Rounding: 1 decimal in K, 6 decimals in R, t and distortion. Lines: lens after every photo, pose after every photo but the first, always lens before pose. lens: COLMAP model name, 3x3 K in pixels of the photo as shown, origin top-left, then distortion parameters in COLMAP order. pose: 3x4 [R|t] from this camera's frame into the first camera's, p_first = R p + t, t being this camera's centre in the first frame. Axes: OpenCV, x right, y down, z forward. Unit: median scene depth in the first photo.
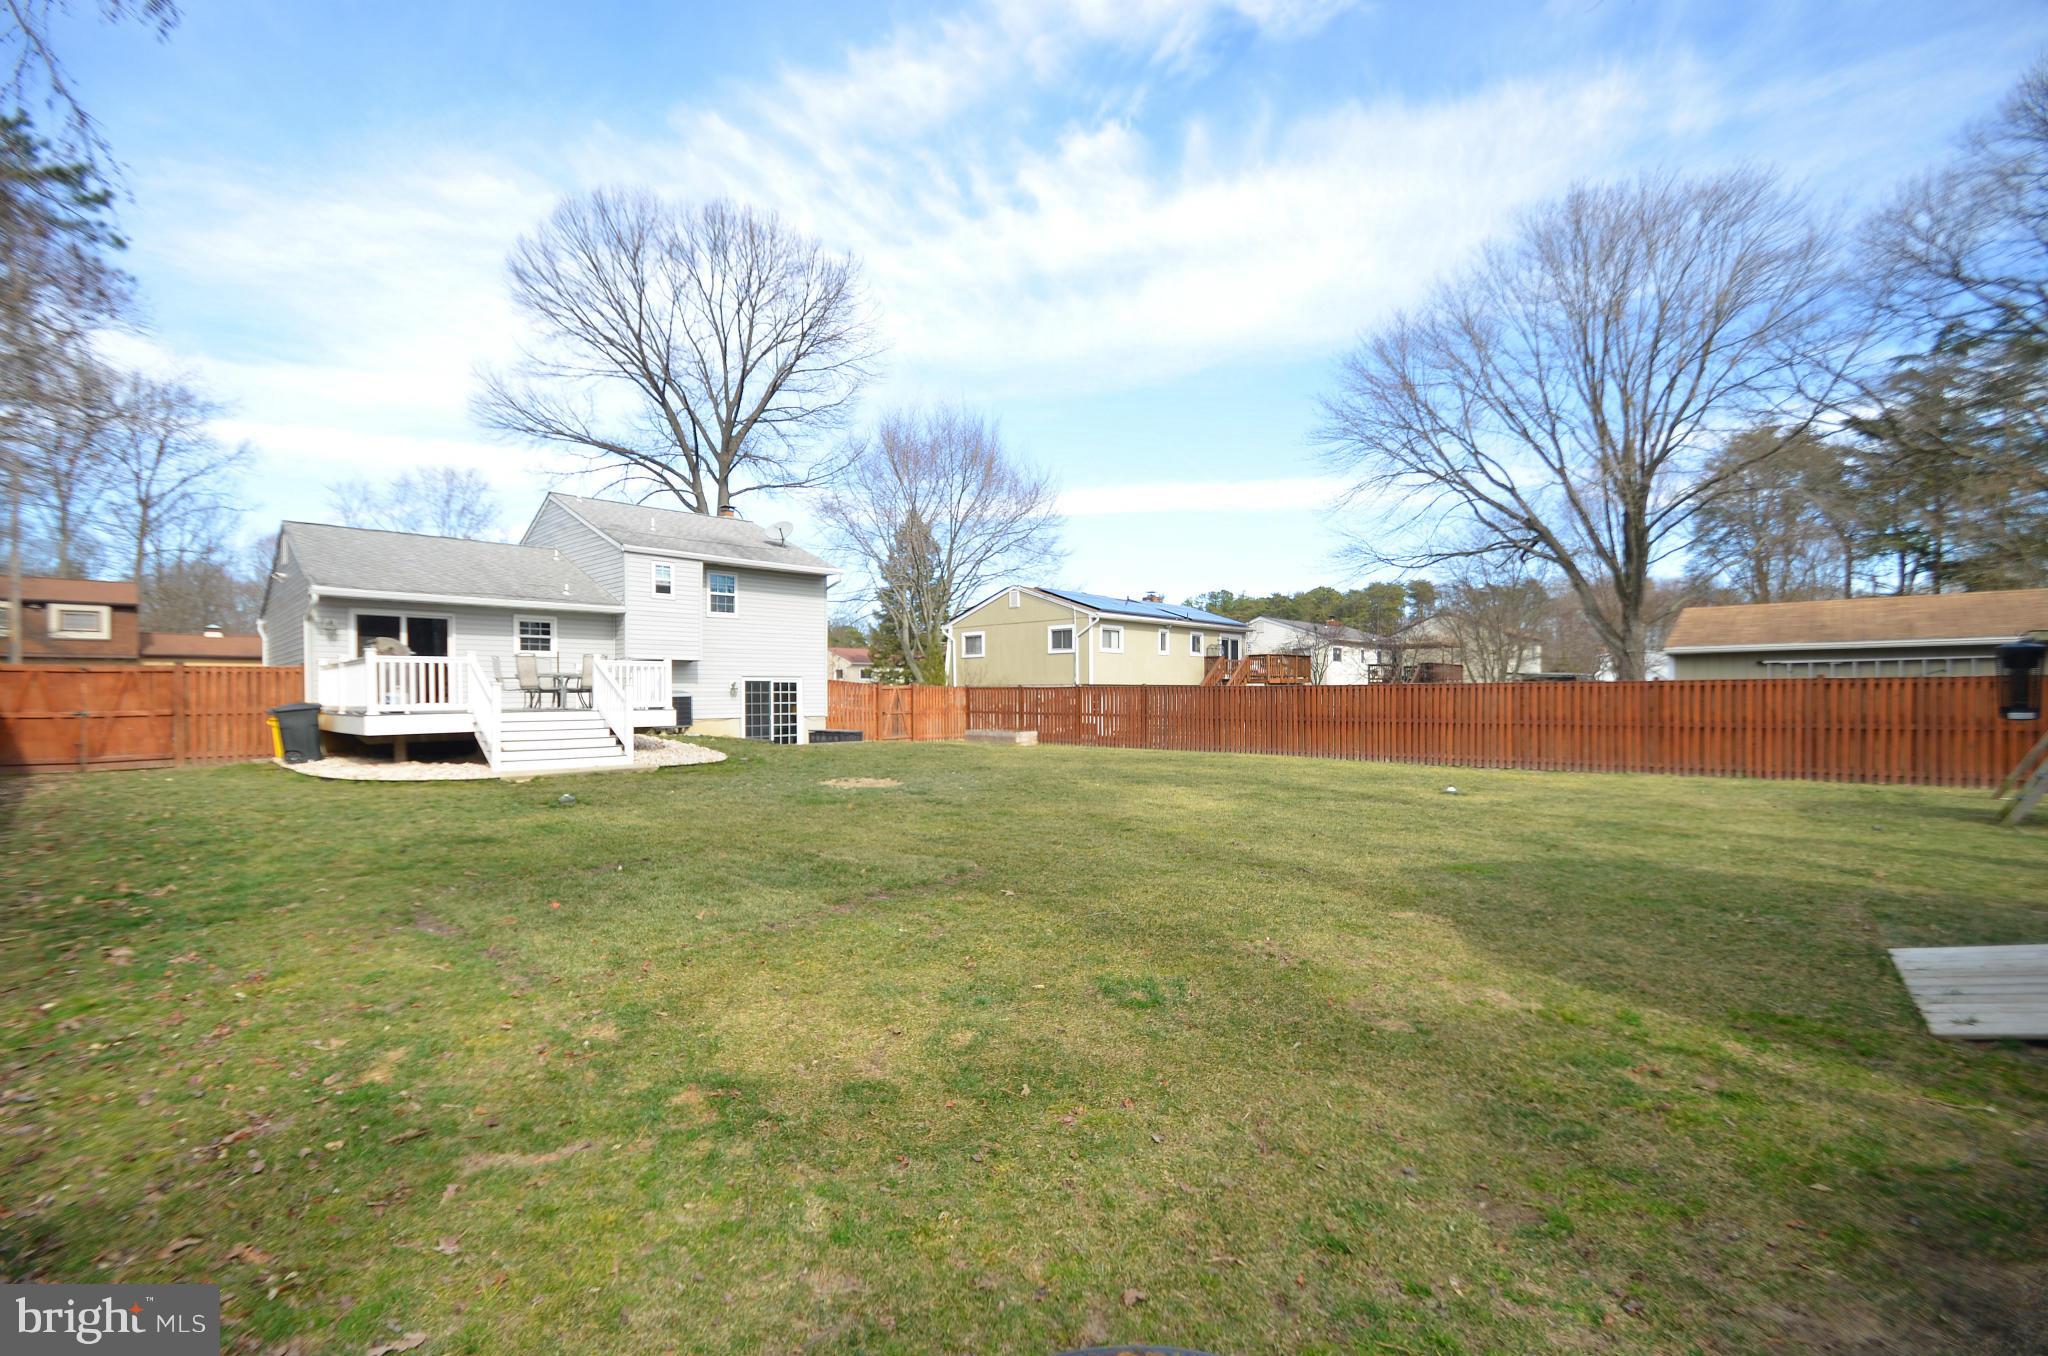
lens RADIAL K [[892.1, 0, 1004.1], [0, 892.1, 701.3], [0, 0, 1]] dist [0.016846, -0.018387]
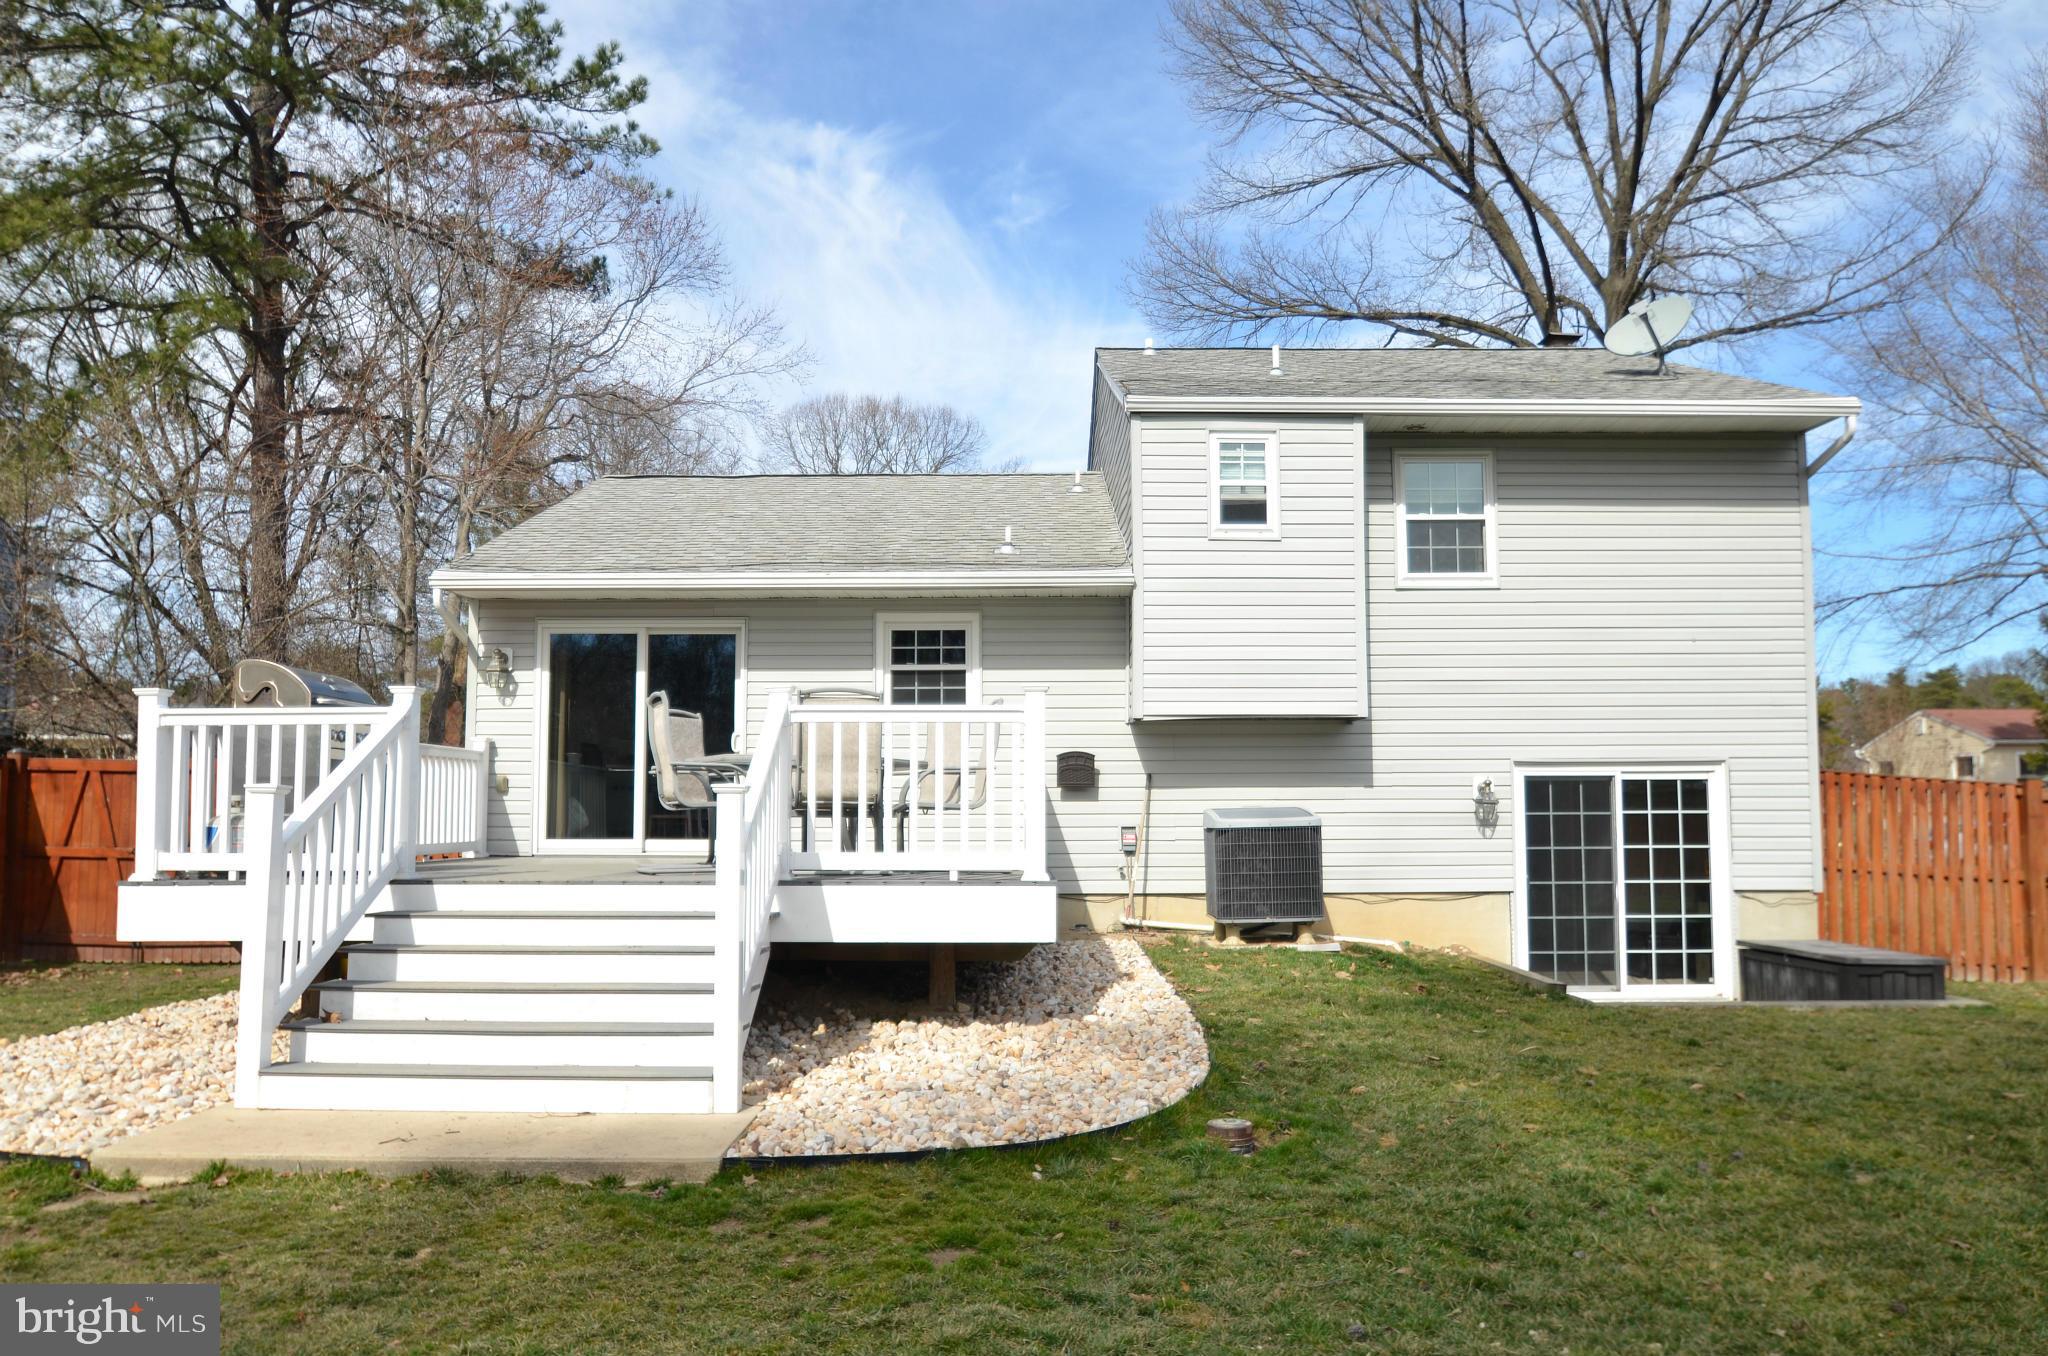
lens RADIAL K [[1405.4, 0, 1022.2], [0, 1405.4, 716.2], [0, 0, 1]] dist [-0.004365, -0.049175]
pose [[0.702345, -0.044477, -0.710446, -0.054863], [-0.007713, 0.997512, -0.070074, -0.007648], [0.711795, 0.054696, 0.700254, 0.502969]]
